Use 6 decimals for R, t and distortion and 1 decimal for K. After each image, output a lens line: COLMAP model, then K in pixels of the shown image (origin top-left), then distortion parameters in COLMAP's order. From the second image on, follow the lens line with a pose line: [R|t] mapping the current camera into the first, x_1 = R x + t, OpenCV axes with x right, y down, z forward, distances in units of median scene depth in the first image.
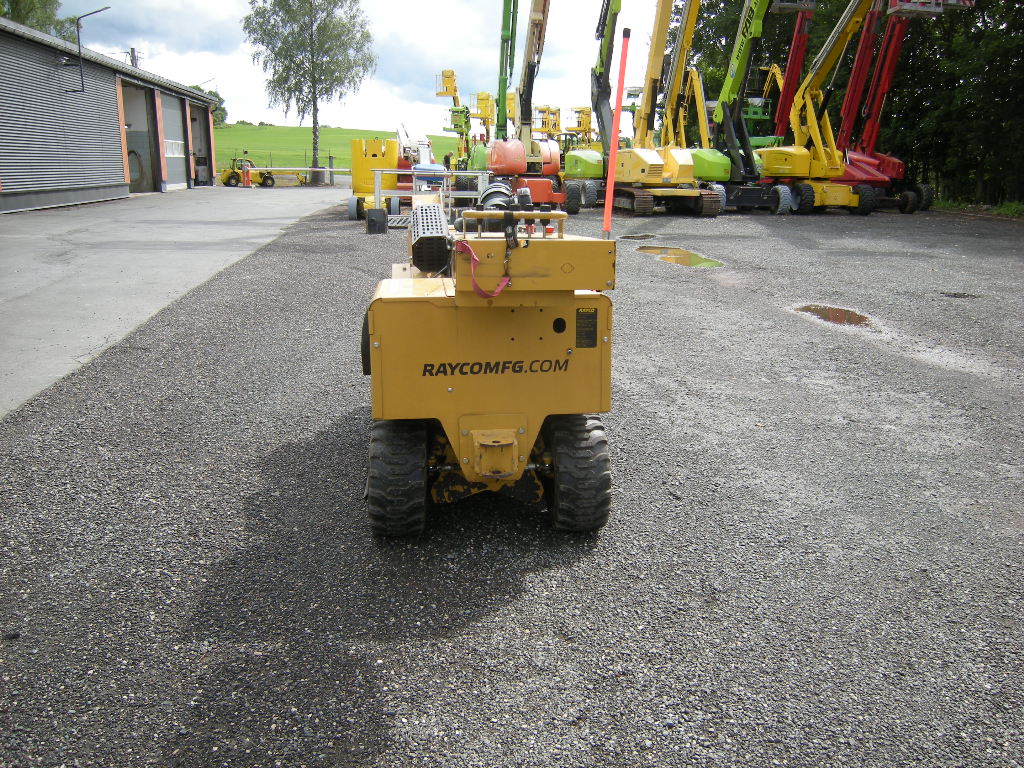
lens RADIAL K [[855.1, 0, 512.0], [0, 855.1, 384.0], [0, 0, 1]] dist [-0.126785, 0.069225]
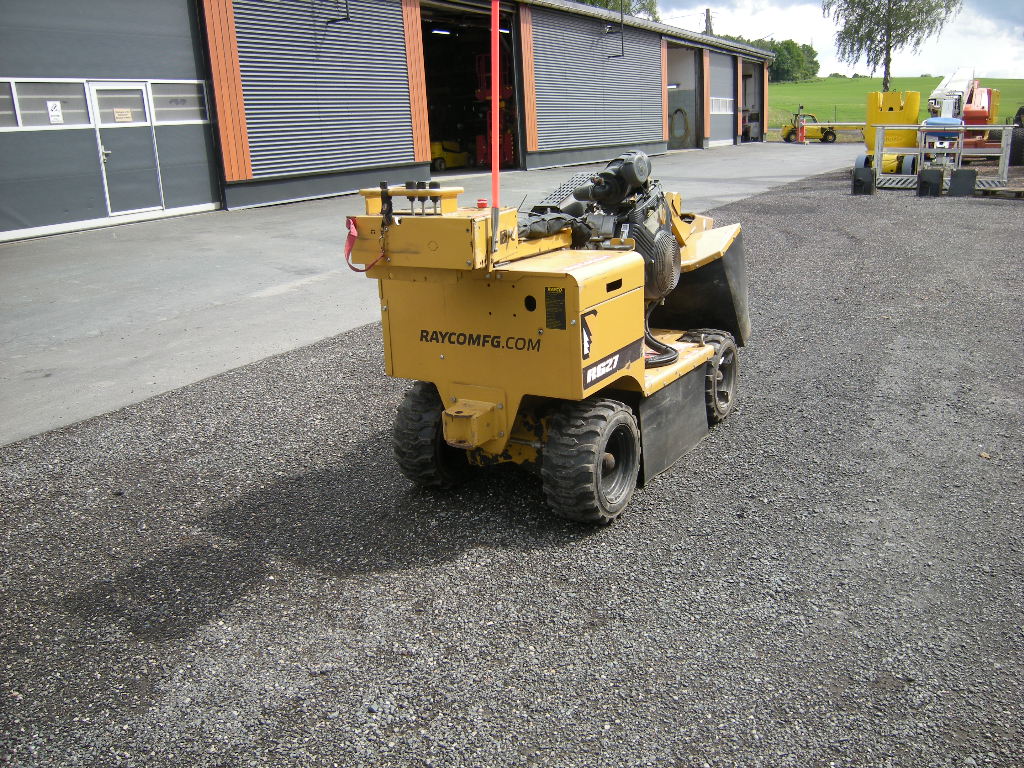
lens RADIAL K [[855.1, 0, 512.0], [0, 855.1, 384.0], [0, 0, 1]] dist [-0.126785, 0.069225]
pose [[0.791065, 0.133442, -0.597001, 0.070444], [-0.102719, 0.991037, 0.085407, -0.006594], [0.603047, -0.006239, 0.797682, 0.024571]]
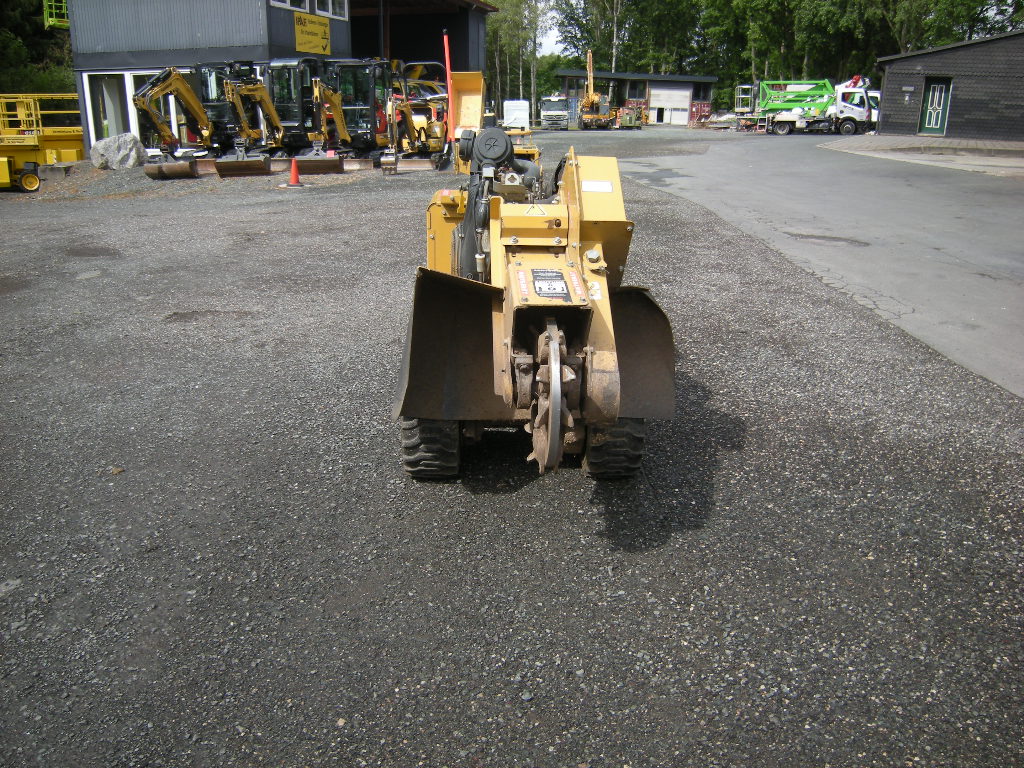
lens RADIAL K [[855.1, 0, 512.0], [0, 855.1, 384.0], [0, 0, 1]] dist [-0.126785, 0.069225]
pose [[-0.997031, -0.040777, 0.065315, -0.015043], [0.001064, 0.840882, 0.541217, -0.071039], [-0.076992, 0.539680, -0.838342, 0.274189]]
